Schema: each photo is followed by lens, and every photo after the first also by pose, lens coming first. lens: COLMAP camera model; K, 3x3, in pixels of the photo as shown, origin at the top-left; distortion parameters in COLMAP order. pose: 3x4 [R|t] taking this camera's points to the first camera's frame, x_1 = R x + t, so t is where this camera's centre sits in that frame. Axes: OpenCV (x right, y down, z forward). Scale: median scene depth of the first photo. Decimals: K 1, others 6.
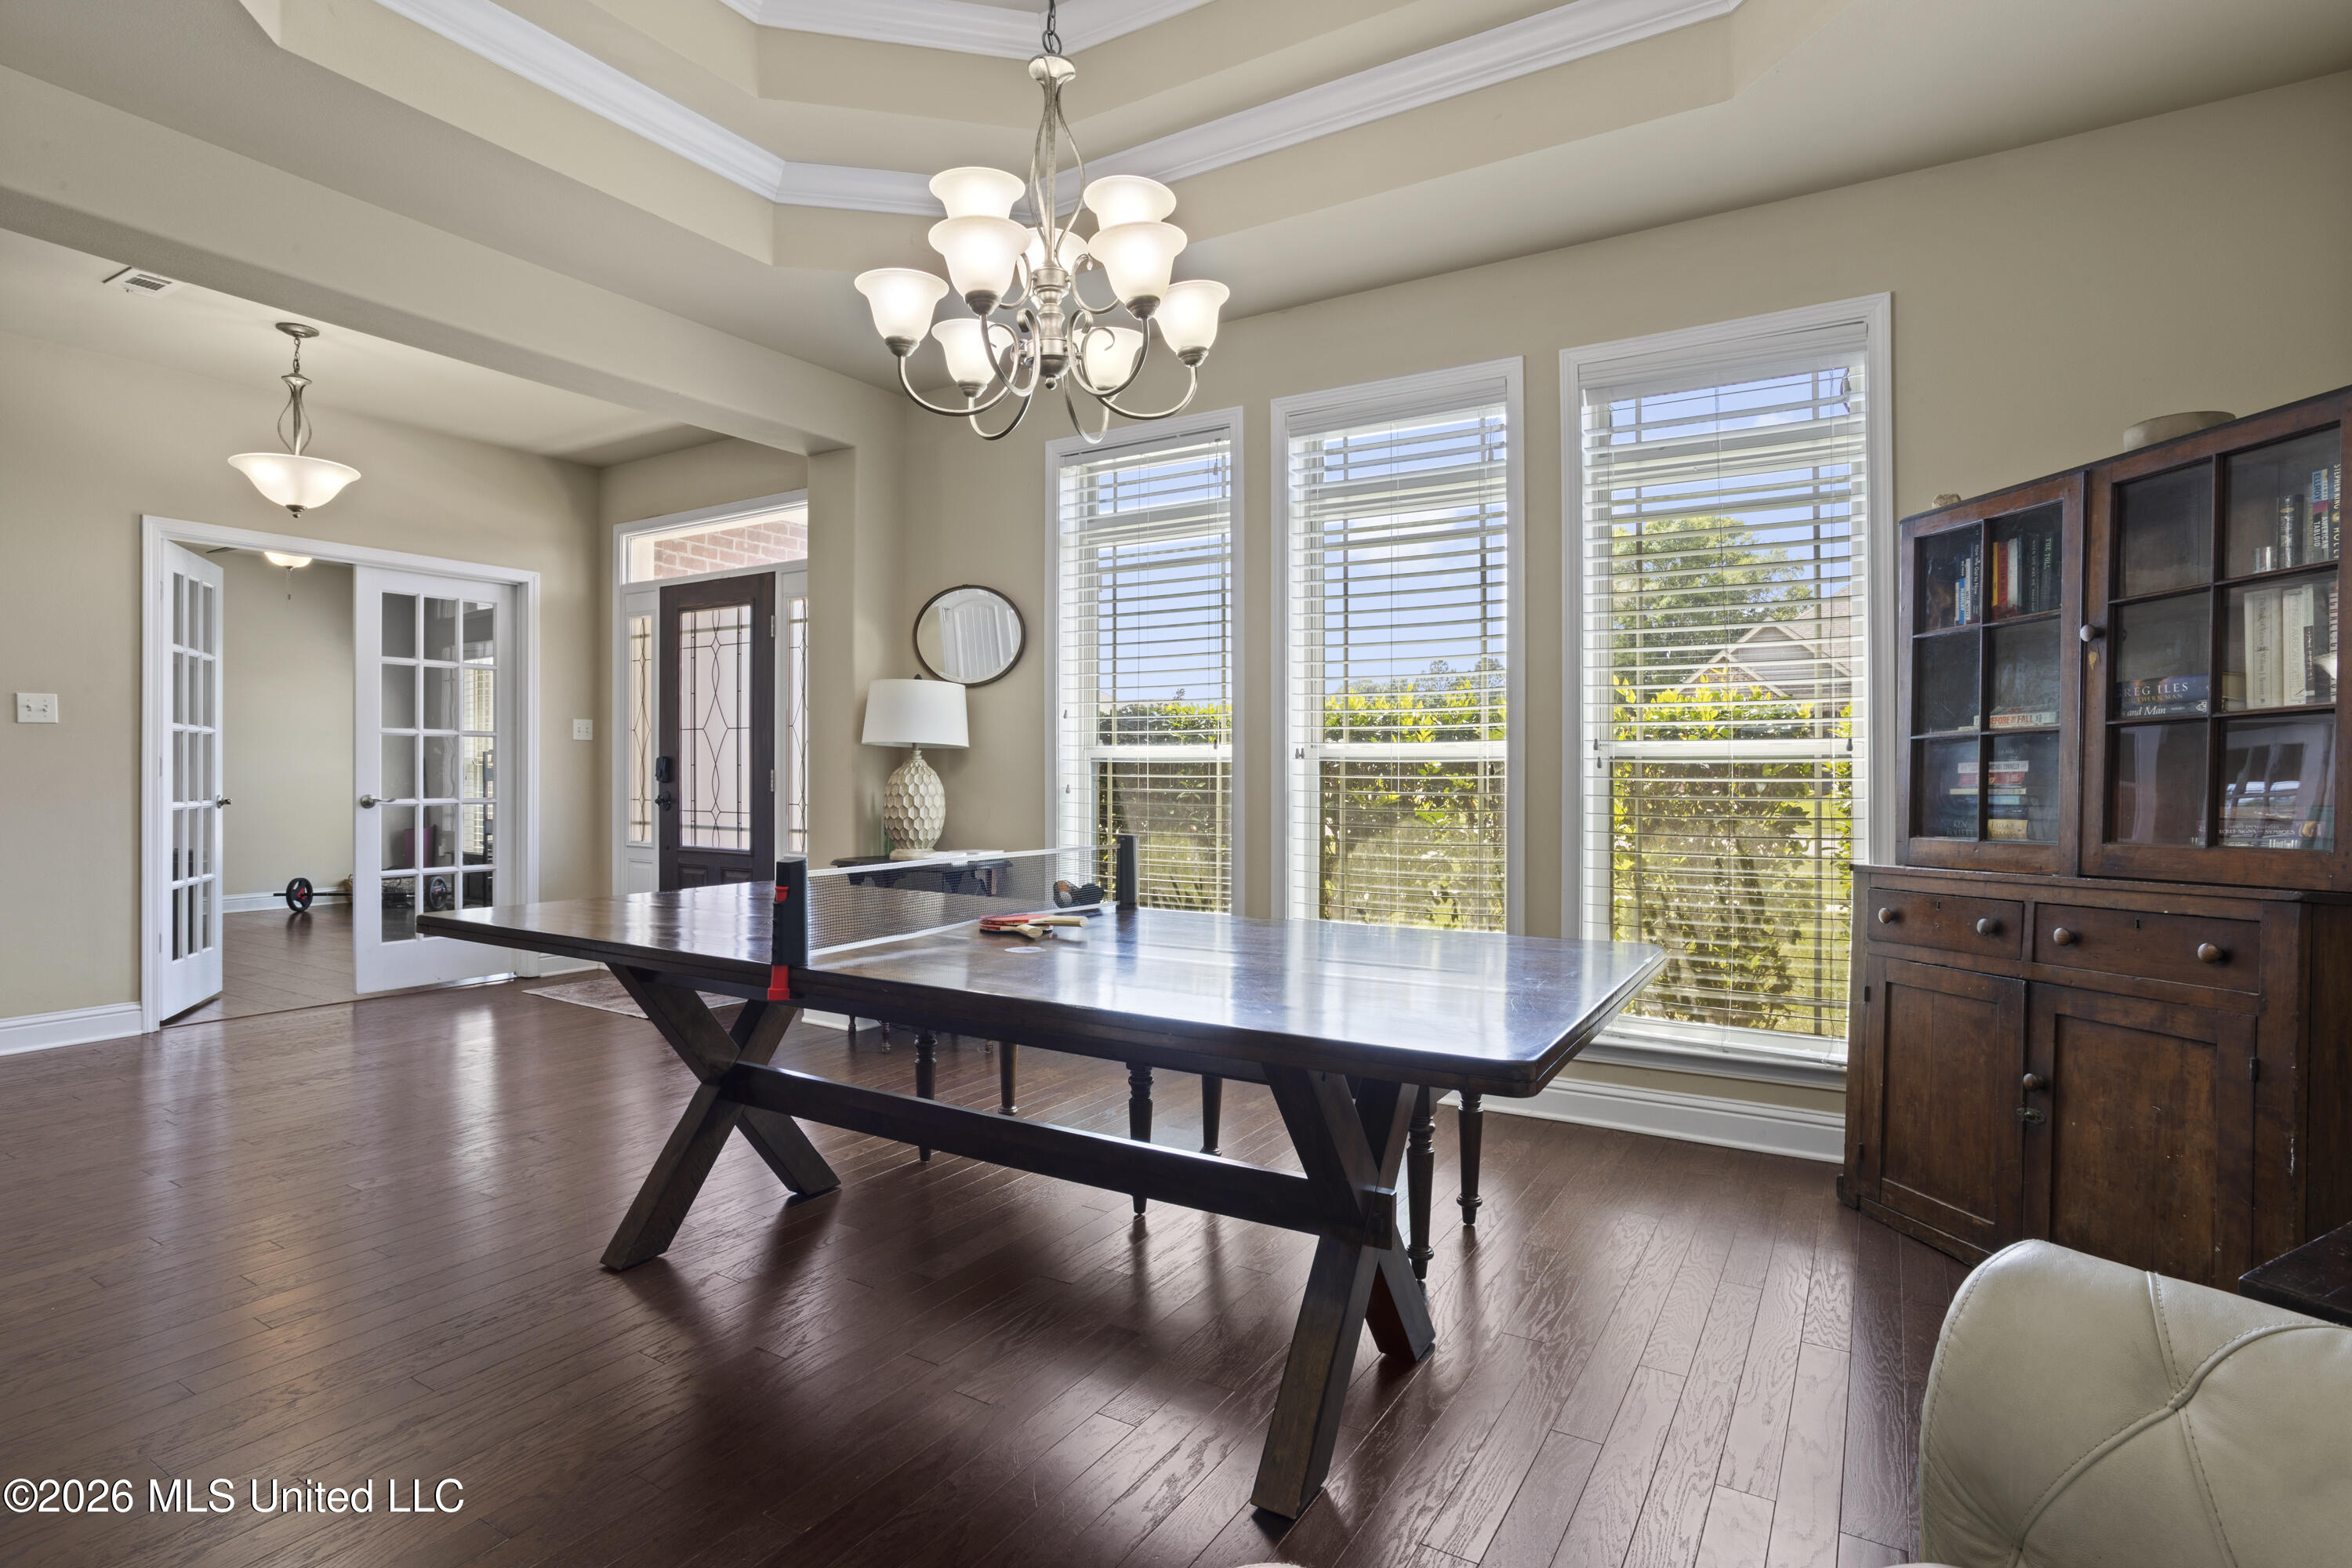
lens RADIAL K [[1183.7, 0, 1182.9], [0, 1183.7, 781.6], [0, 0, 1]] dist [-0.037770, 0.000577]
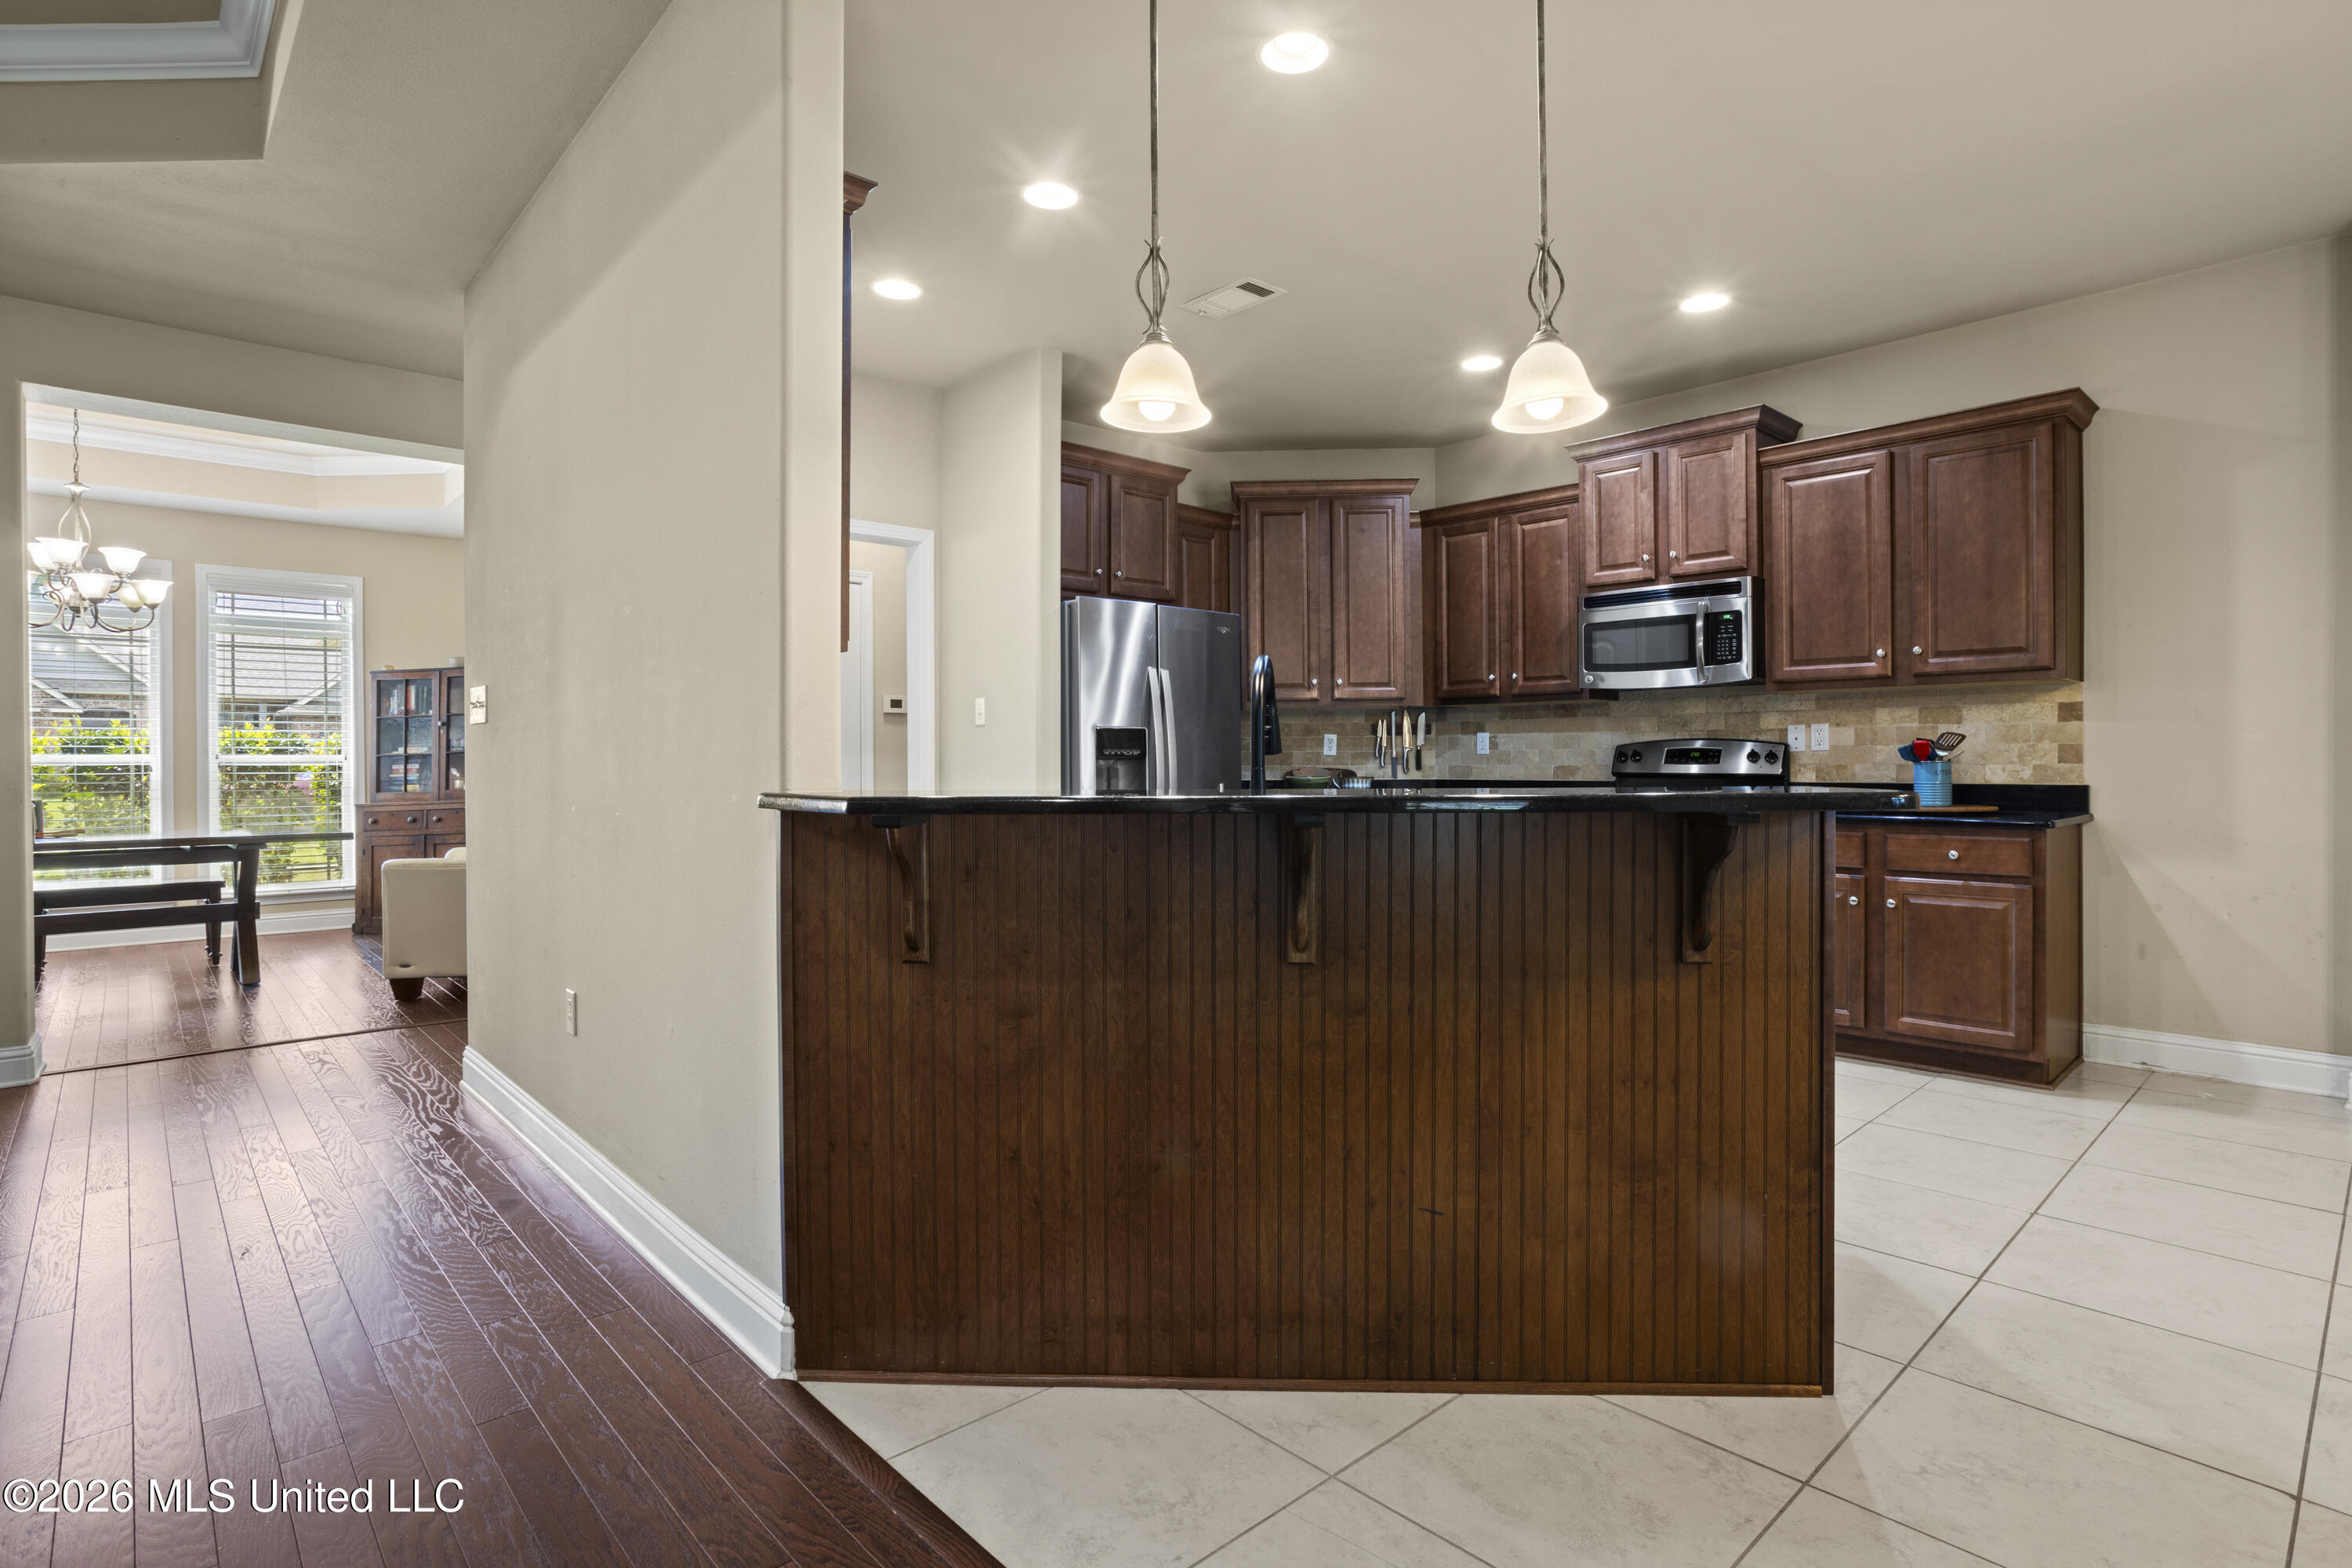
lens RADIAL K [[1183.7, 0, 1151.8], [0, 1183.7, 767.2], [0, 0, 1]] dist [-0.037770, 0.000577]
pose [[0.311883, -0.005729, 0.950103, -1.438480], [0.017105, 0.999854, 0.000414, 0.019016], [-0.949967, 0.016123, 0.311935, -1.610886]]
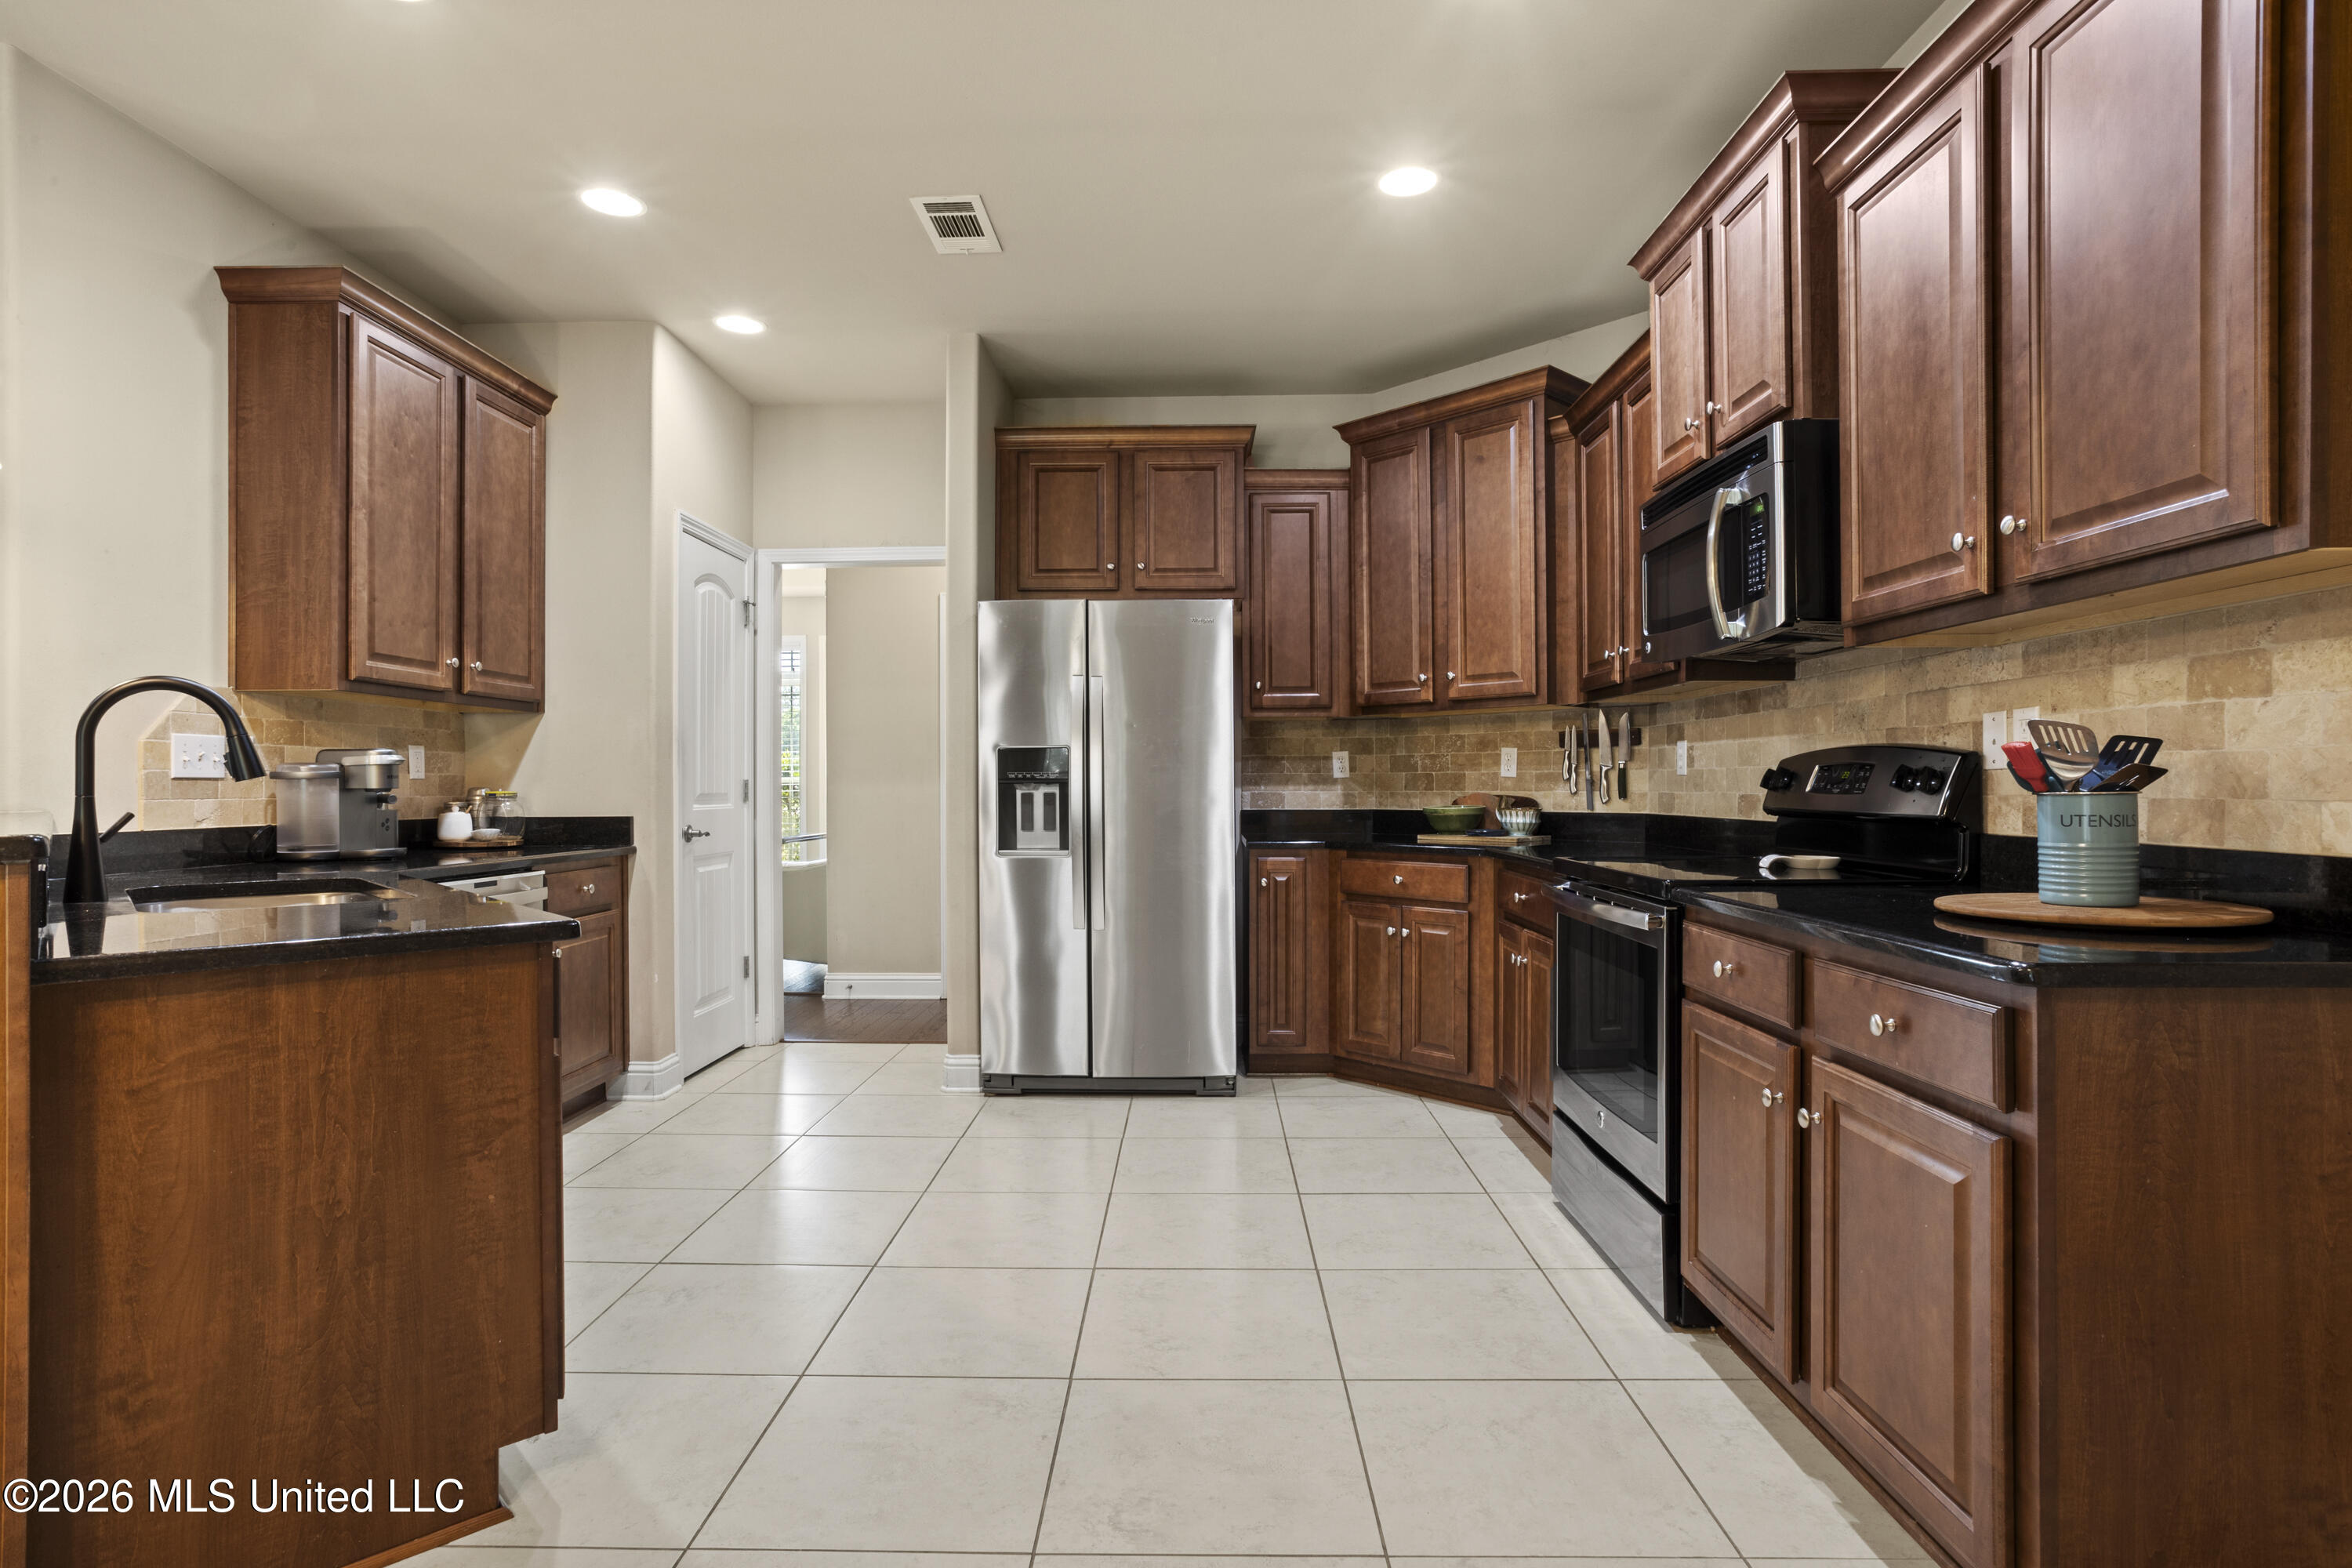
lens RADIAL K [[1183.7, 0, 1161.8], [0, 1183.7, 790.2], [0, 0, 1]] dist [-0.037770, 0.000577]
pose [[0.877537, -0.005589, 0.479477, -0.344626], [0.010399, 0.999919, -0.007377, 0.028215], [-0.479397, 0.011460, 0.877524, -2.449016]]
